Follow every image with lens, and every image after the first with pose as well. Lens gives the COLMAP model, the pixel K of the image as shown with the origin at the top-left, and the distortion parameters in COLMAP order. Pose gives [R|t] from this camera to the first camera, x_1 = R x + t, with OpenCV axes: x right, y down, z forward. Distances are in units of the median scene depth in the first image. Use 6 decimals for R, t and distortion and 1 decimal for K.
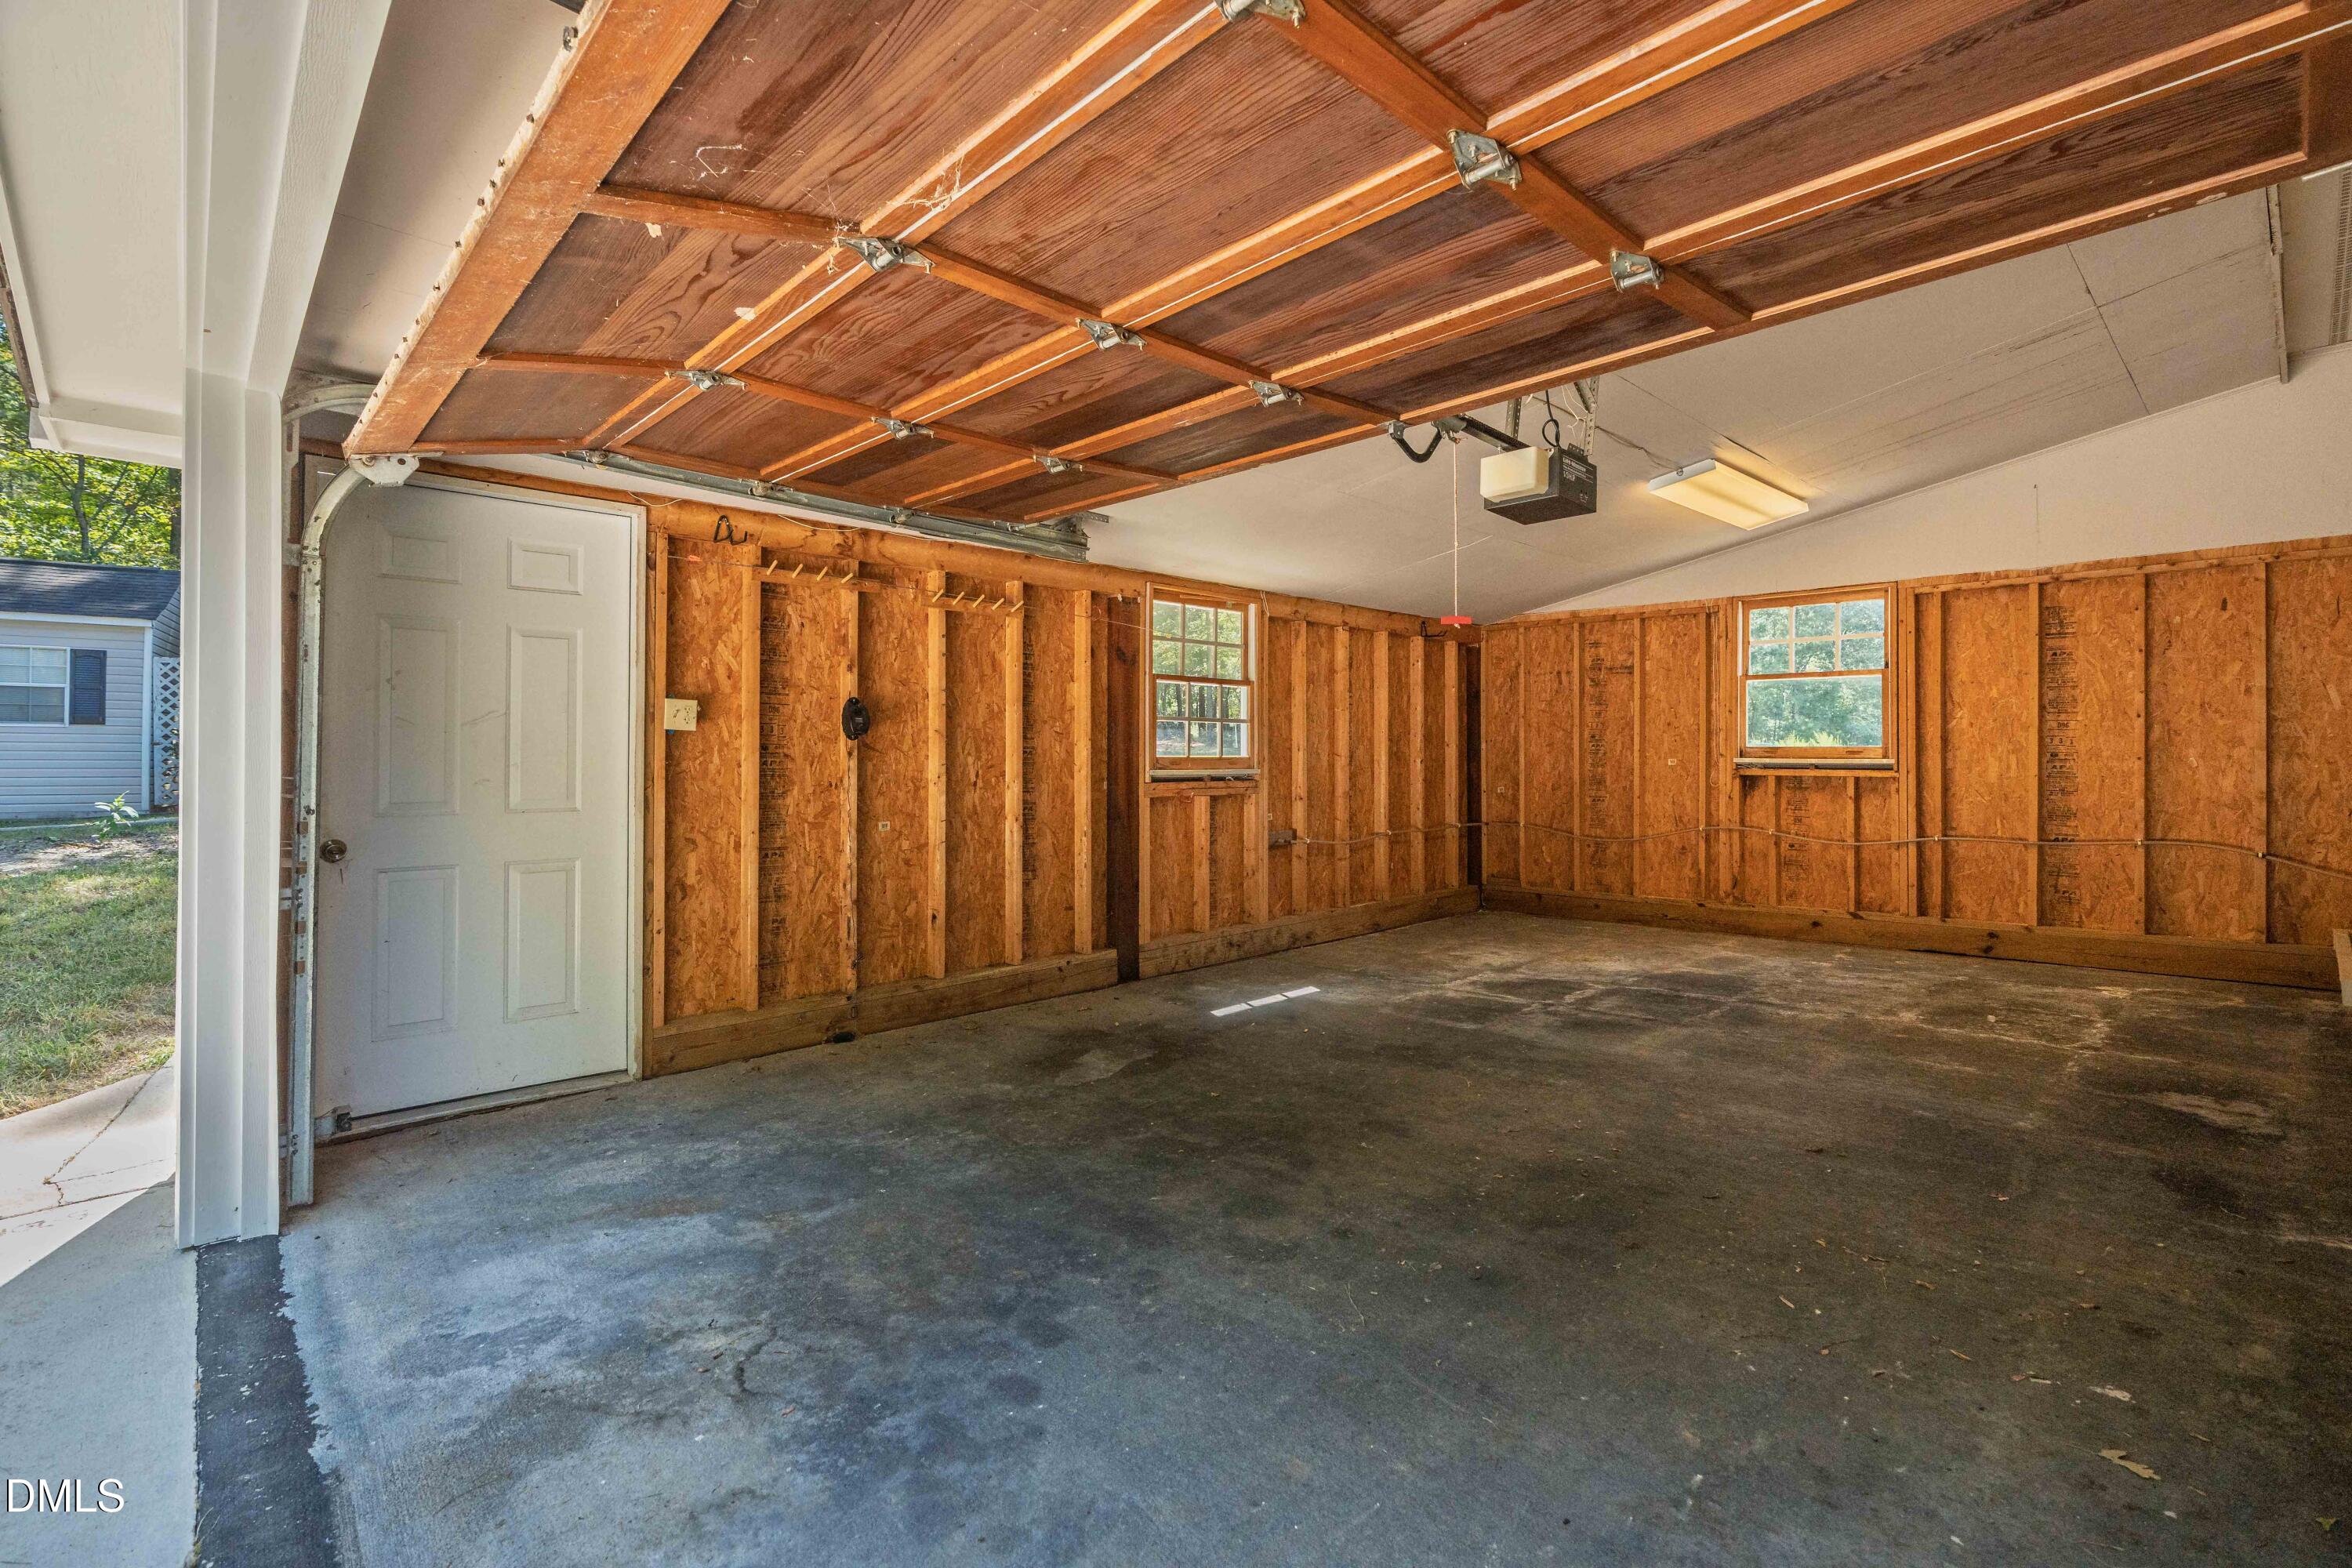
lens RADIAL K [[1075.6, 0, 1178.5], [0, 1075.6, 762.5], [0, 0, 1]] dist [-0.013566, 0.003879]
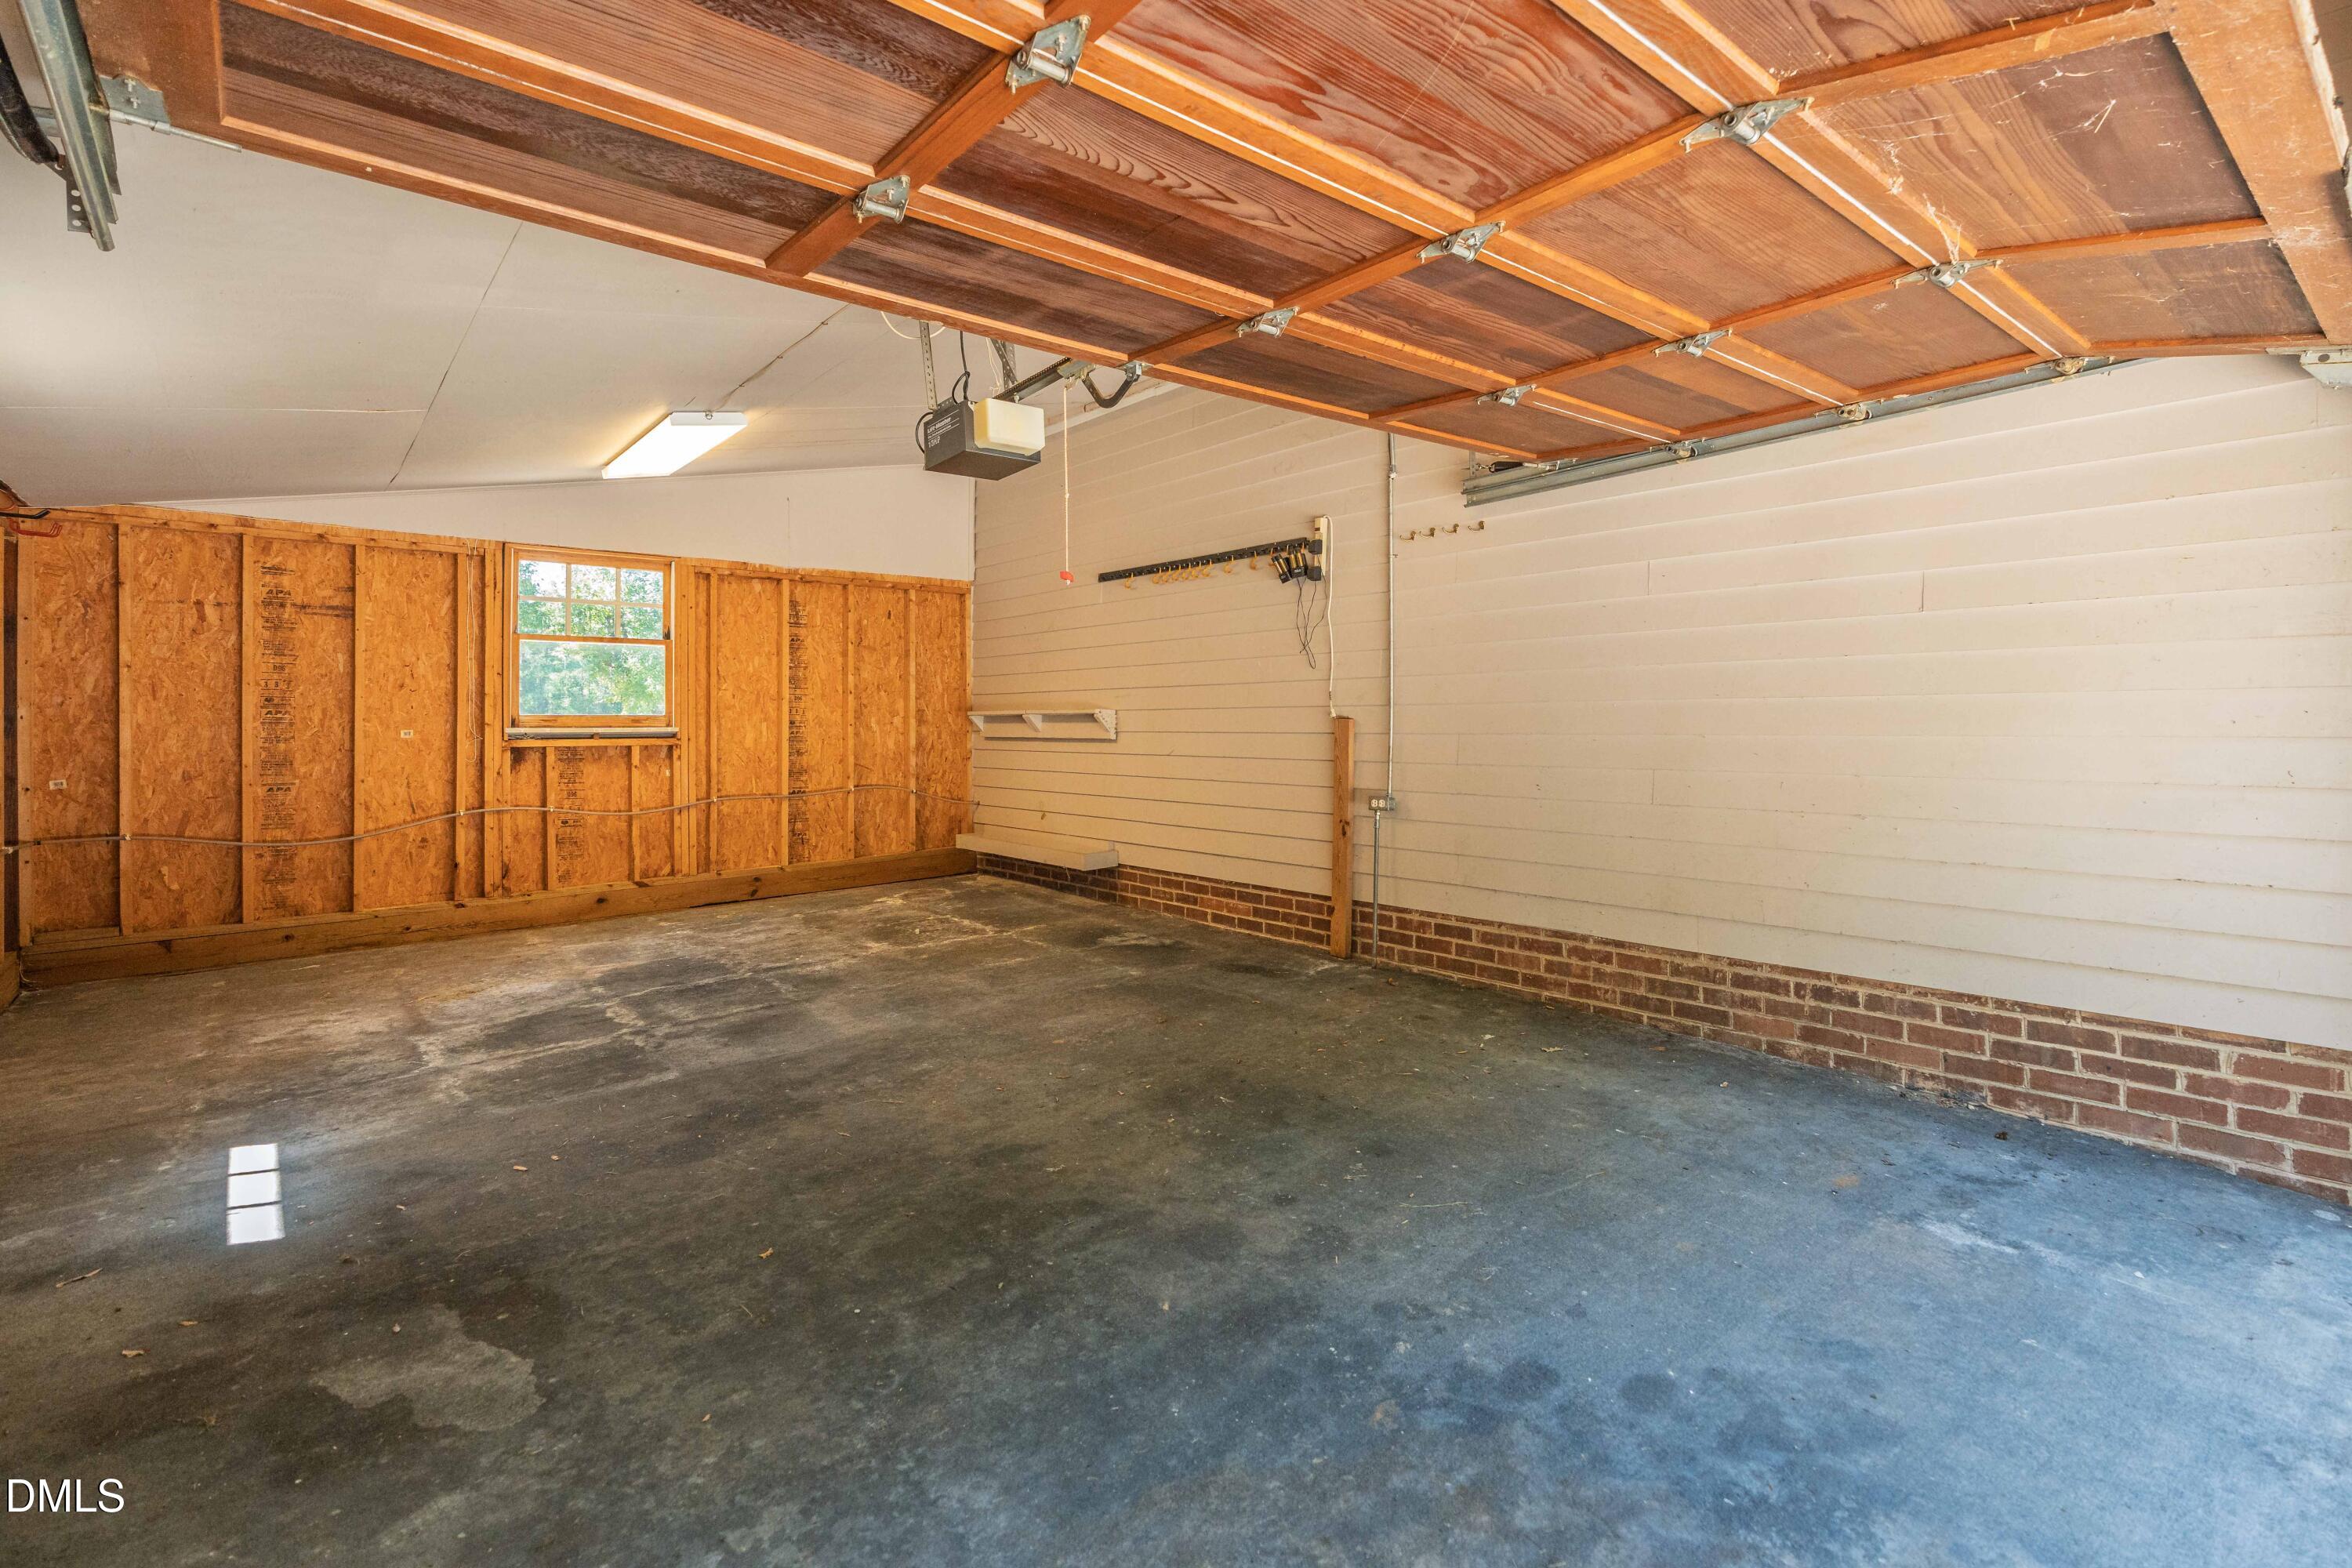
lens RADIAL K [[1075.6, 0, 1221.5], [0, 1075.6, 726.8], [0, 0, 1]] dist [-0.013566, 0.003879]
pose [[0.058455, -0.004904, 0.998278, -0.701530], [0.013552, 0.999900, 0.004119, -0.001615], [-0.998198, 0.013288, 0.058516, 0.835092]]
